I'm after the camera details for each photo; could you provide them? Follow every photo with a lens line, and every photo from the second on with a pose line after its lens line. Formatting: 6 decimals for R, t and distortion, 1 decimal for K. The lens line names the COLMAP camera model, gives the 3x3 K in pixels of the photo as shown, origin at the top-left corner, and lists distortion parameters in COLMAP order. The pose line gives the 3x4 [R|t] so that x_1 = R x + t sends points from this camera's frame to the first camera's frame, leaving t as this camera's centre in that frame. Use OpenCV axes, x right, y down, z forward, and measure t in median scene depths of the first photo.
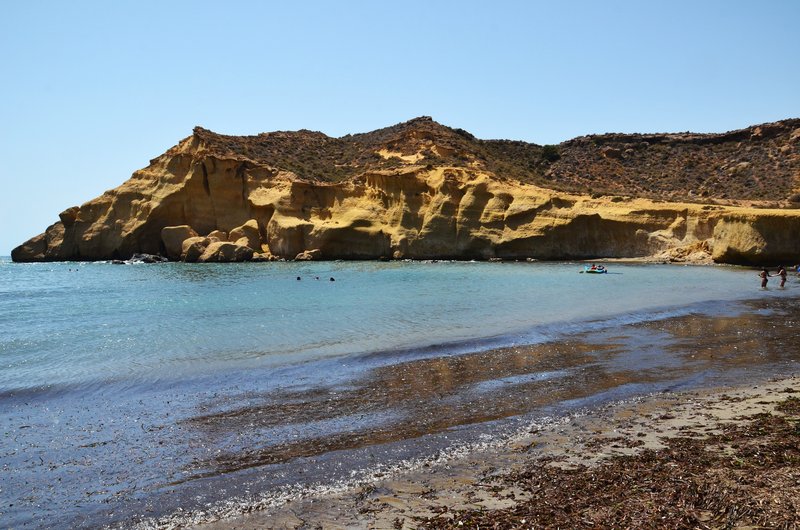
lens RADIAL K [[628.8, 0, 395.3], [0, 628.8, 277.0], [0, 0, 1]] dist [-0.163151, 0.135524]
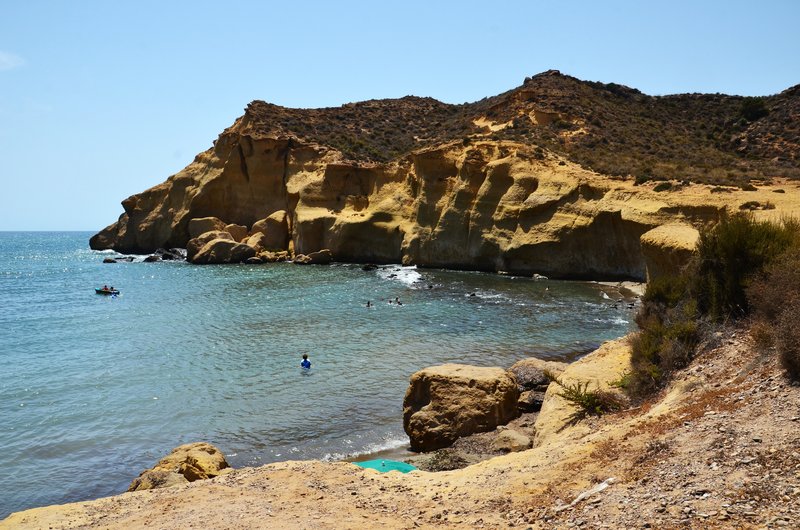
lens RADIAL K [[700.6, 0, 398.4], [0, 700.6, 279.5], [0, 0, 1]] dist [-0.124862, 0.209890]
pose [[0.927853, 0.036020, -0.371204, 0.296228], [-0.023945, 0.999025, 0.037091, -0.040760], [0.372178, -0.025526, 0.927810, 0.195148]]
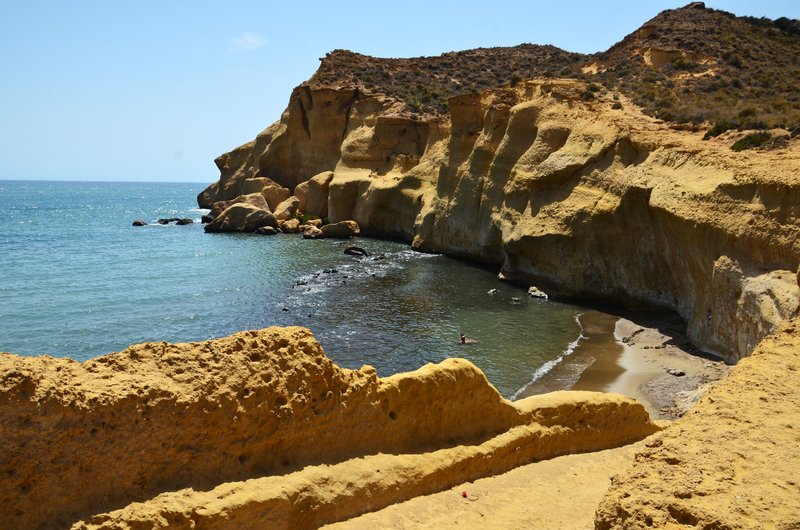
lens RADIAL K [[628.8, 0, 395.3], [0, 628.8, 277.0], [0, 0, 1]] dist [-0.163151, 0.135524]
pose [[0.771321, 0.122392, -0.624567, 0.330944], [-0.060870, 0.991023, 0.119032, -0.066543], [0.633528, -0.053794, 0.771847, 0.518744]]
